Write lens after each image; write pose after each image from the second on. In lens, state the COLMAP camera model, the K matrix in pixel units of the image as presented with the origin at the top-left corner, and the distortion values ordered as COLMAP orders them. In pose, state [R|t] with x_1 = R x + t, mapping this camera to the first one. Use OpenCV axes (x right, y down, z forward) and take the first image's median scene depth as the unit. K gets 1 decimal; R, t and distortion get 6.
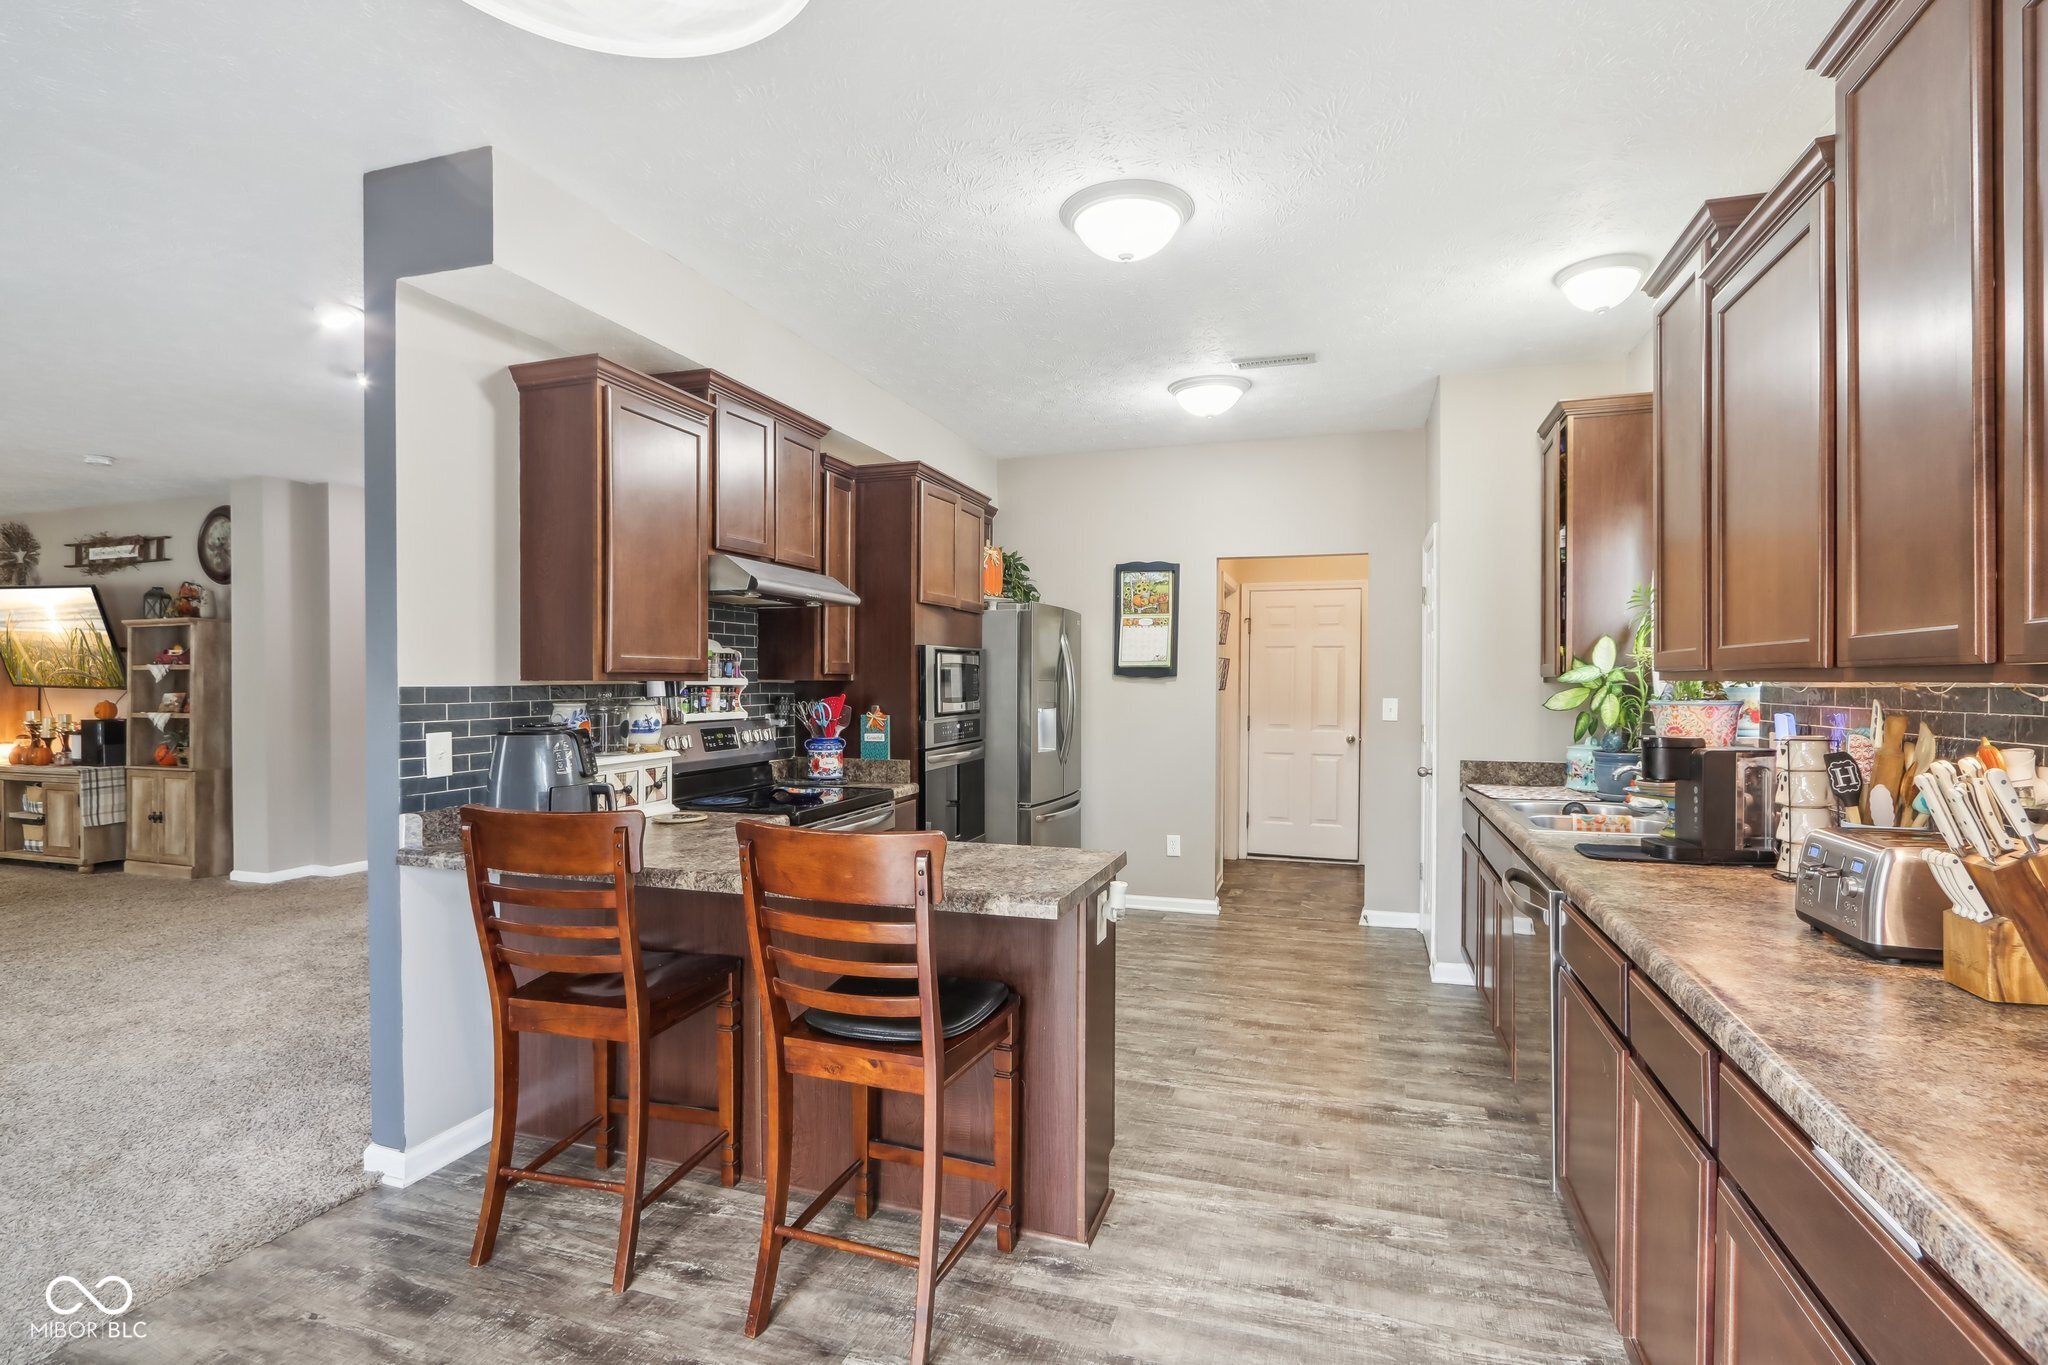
lens RADIAL K [[975.4, 0, 1032.4], [0, 975.4, 687.3], [0, 0, 1]] dist [-0.014331, 0.000973]
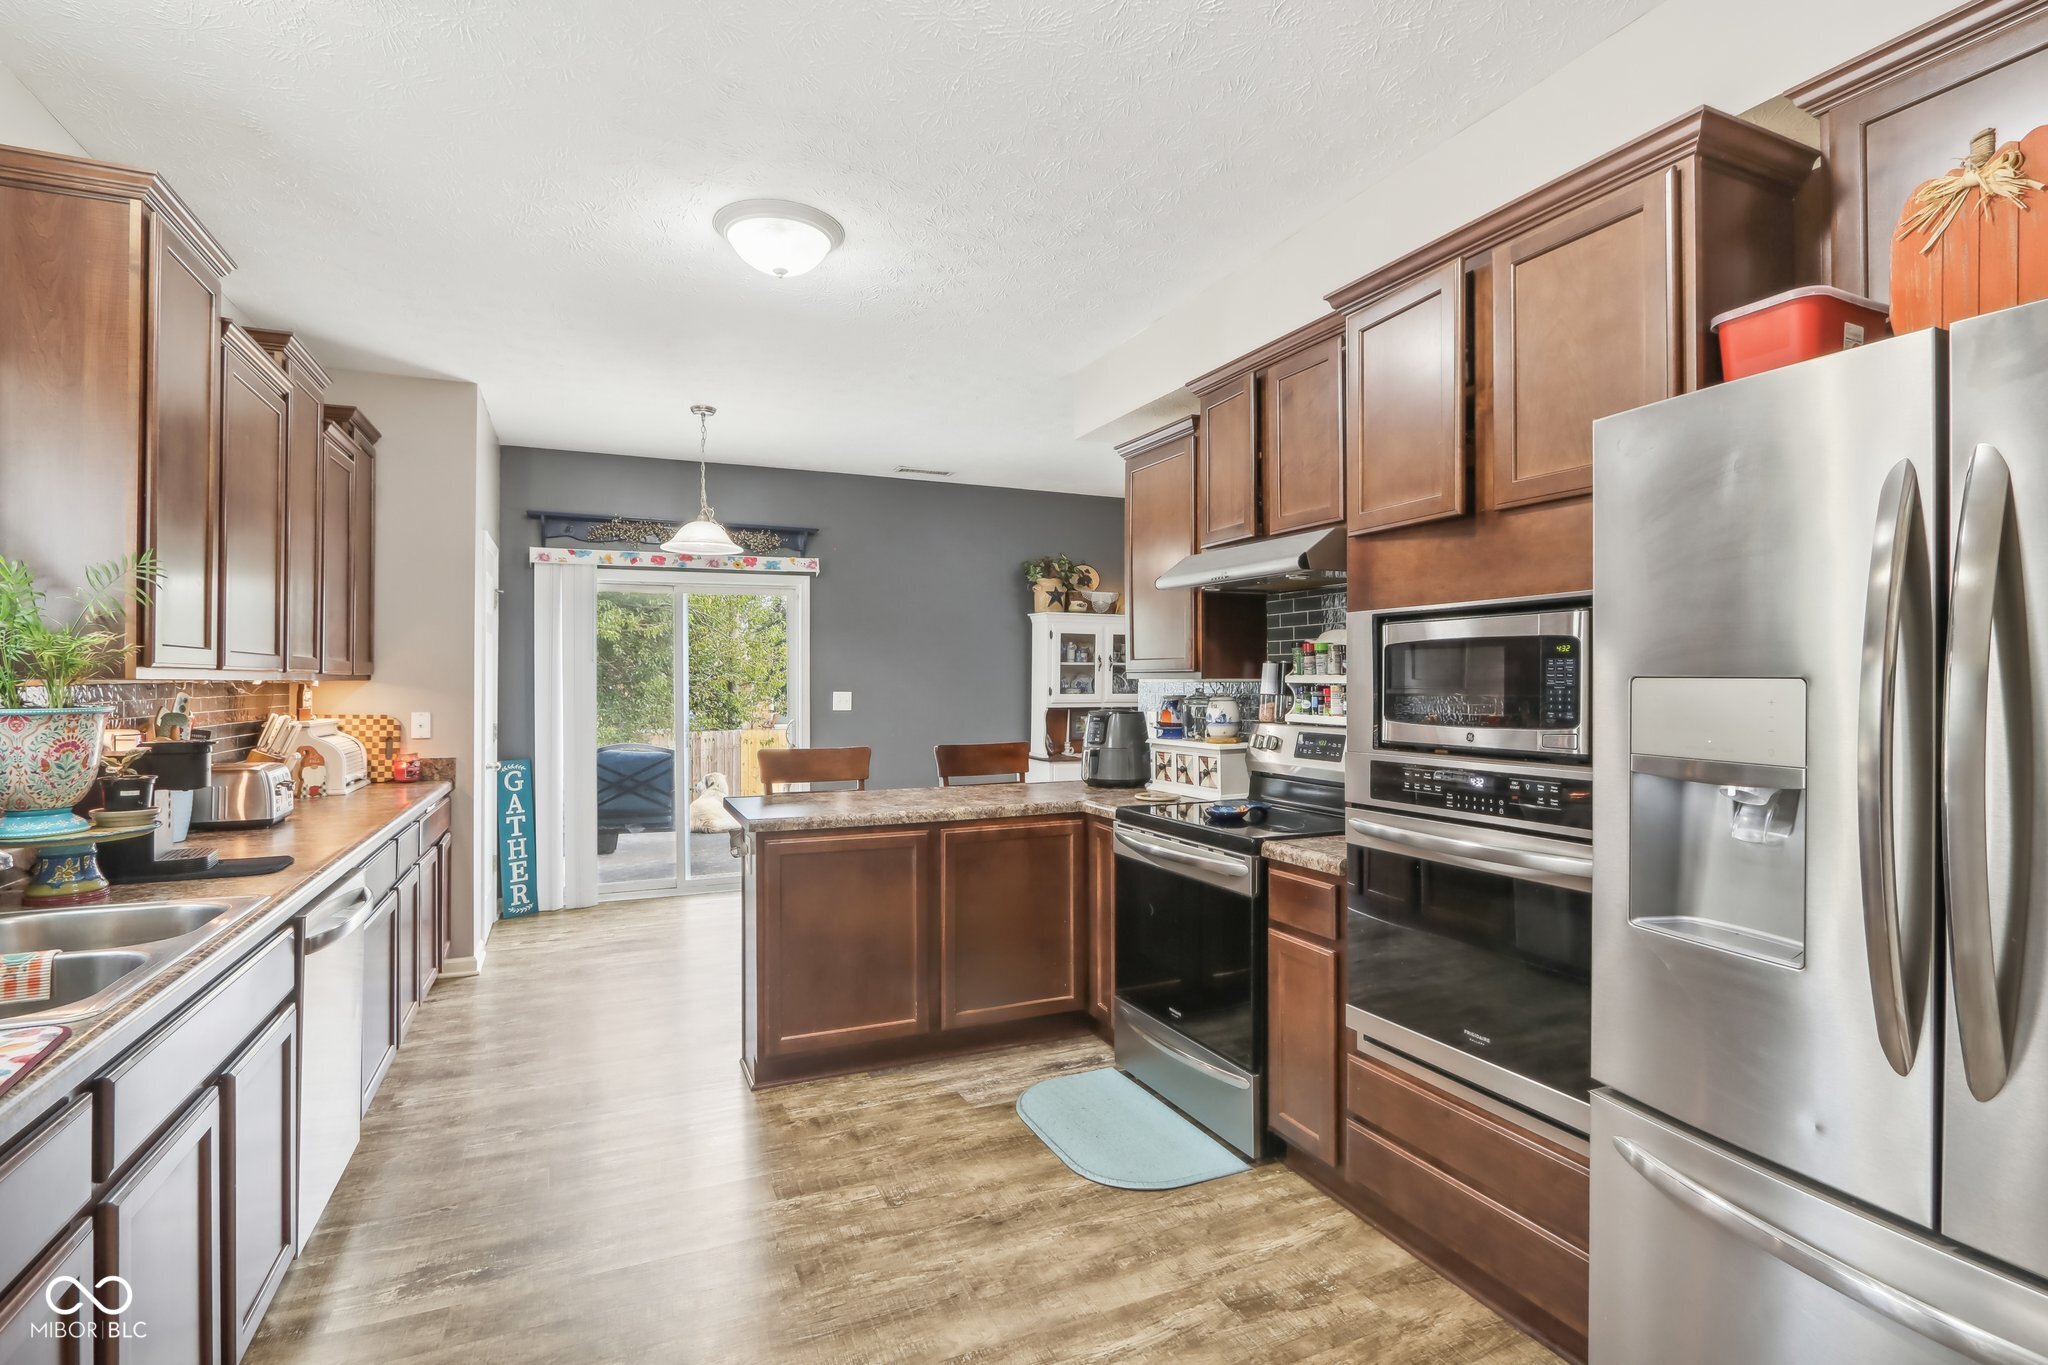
lens RADIAL K [[975.4, 0, 1019.4], [0, 975.4, 669.8], [0, 0, 1]] dist [-0.014331, 0.000973]
pose [[-0.747314, -0.006031, -0.664443, 0.260636], [-0.004029, 0.999982, -0.004546, -0.005682], [0.664458, -0.000720, -0.747325, 0.852168]]
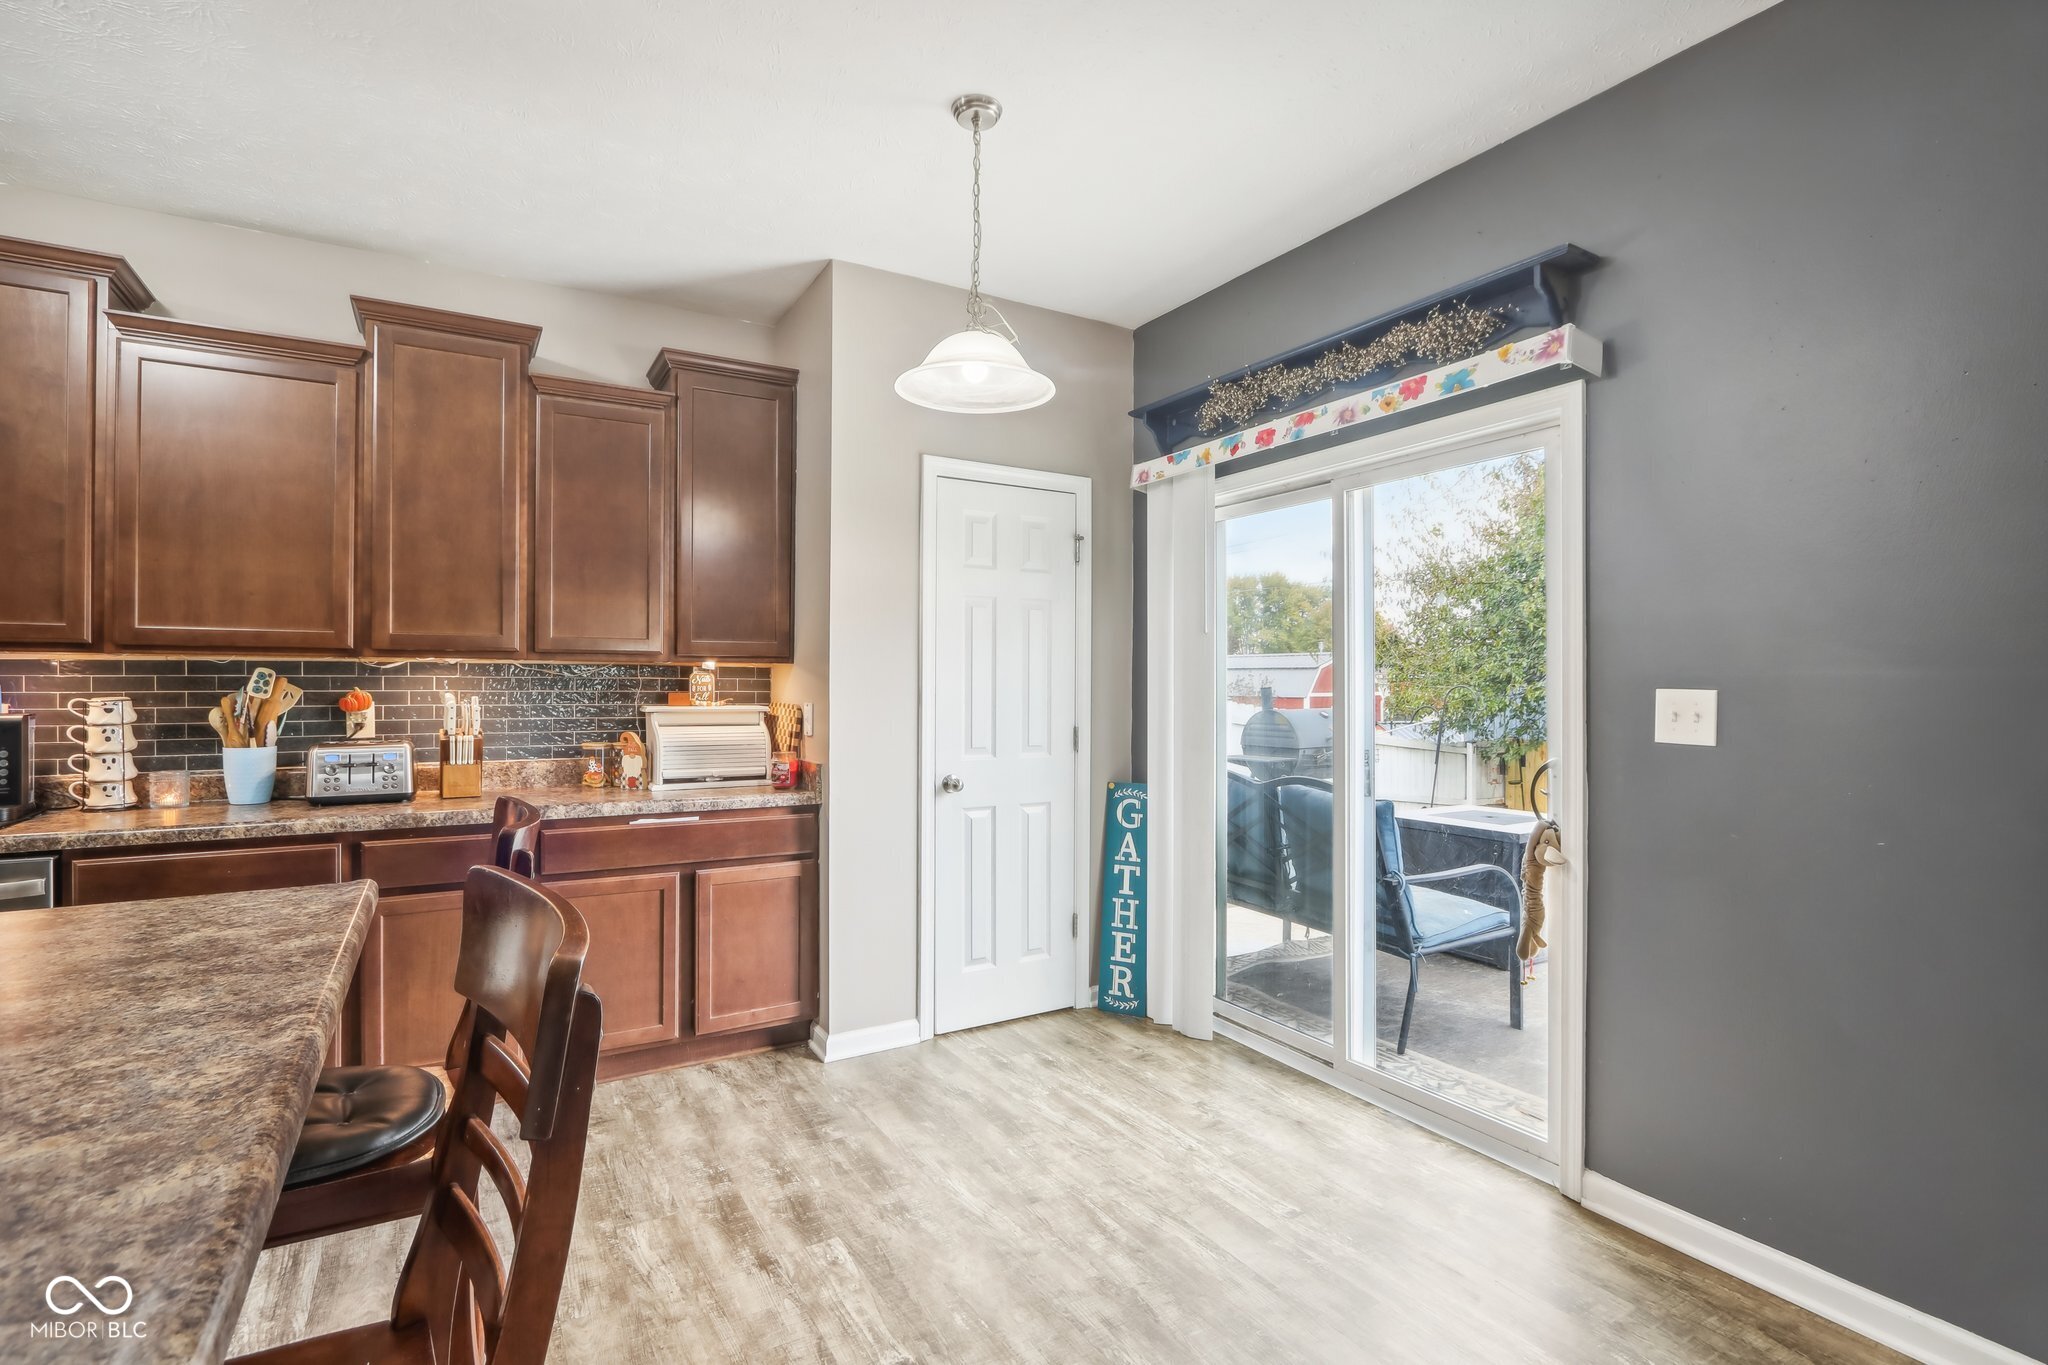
lens RADIAL K [[975.4, 0, 1017.7], [0, 975.4, 678.0], [0, 0, 1]] dist [-0.014331, 0.000973]
pose [[-0.743392, -0.000615, 0.668856, -0.323376], [0.001585, 0.999995, 0.002682, 0.007659], [-0.668854, 0.003054, -0.743387, 0.391355]]
